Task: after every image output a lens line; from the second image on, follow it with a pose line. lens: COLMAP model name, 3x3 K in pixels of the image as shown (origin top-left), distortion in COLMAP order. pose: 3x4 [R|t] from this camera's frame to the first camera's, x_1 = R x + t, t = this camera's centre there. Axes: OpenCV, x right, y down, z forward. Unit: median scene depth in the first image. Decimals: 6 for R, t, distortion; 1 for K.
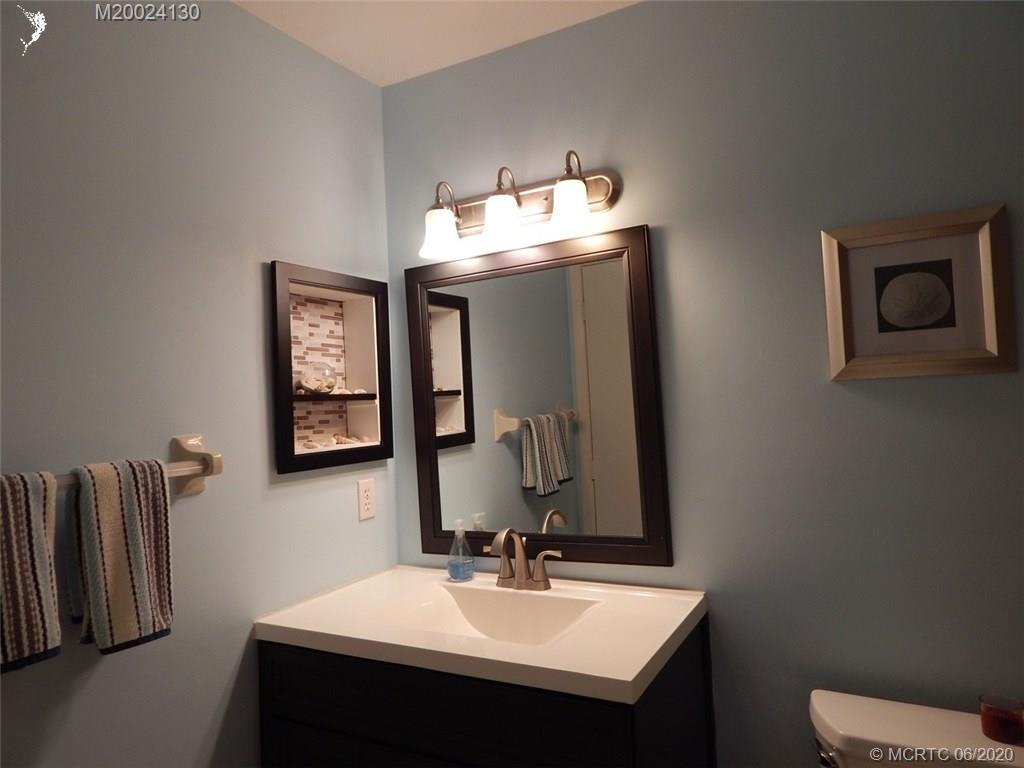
lens RADIAL K [[687.9, 0, 511.4], [0, 687.9, 384.4], [0, 0, 1]] dist [0.025754, -0.015373]
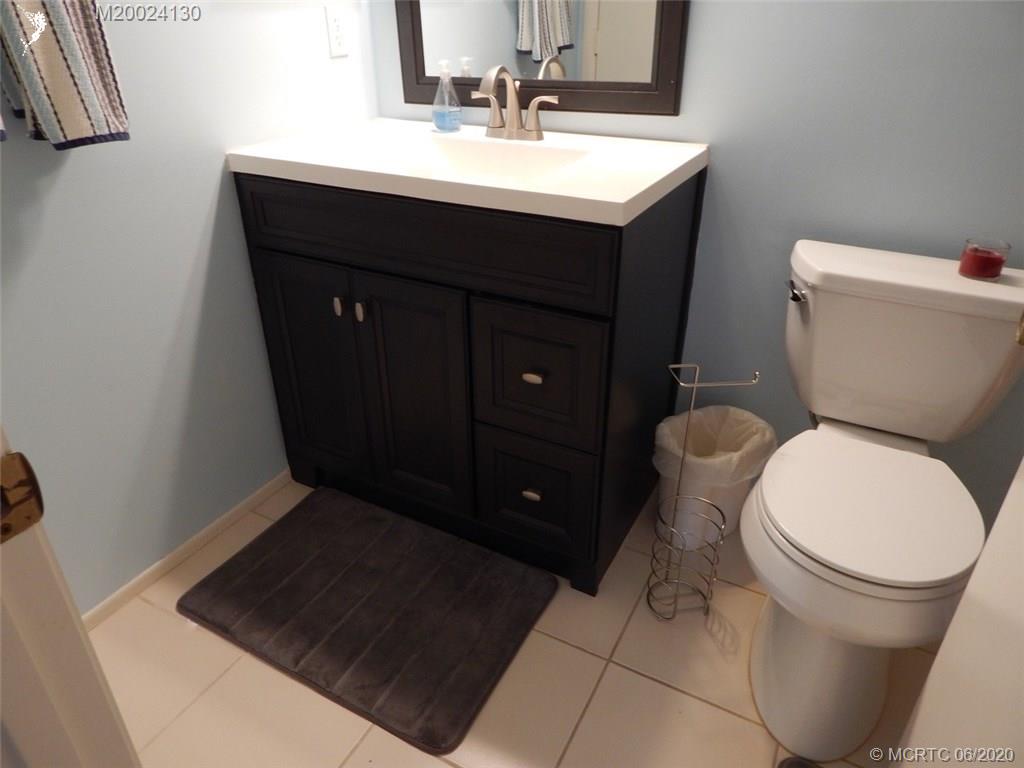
lens RADIAL K [[687.9, 0, 511.6], [0, 687.9, 384.1], [0, 0, 1]] dist [0.025754, -0.015373]
pose [[0.999104, 0.033074, 0.026421, 0.000045], [-0.041881, 0.863160, 0.503191, 0.114128], [-0.006162, -0.503847, 0.863771, 0.028226]]
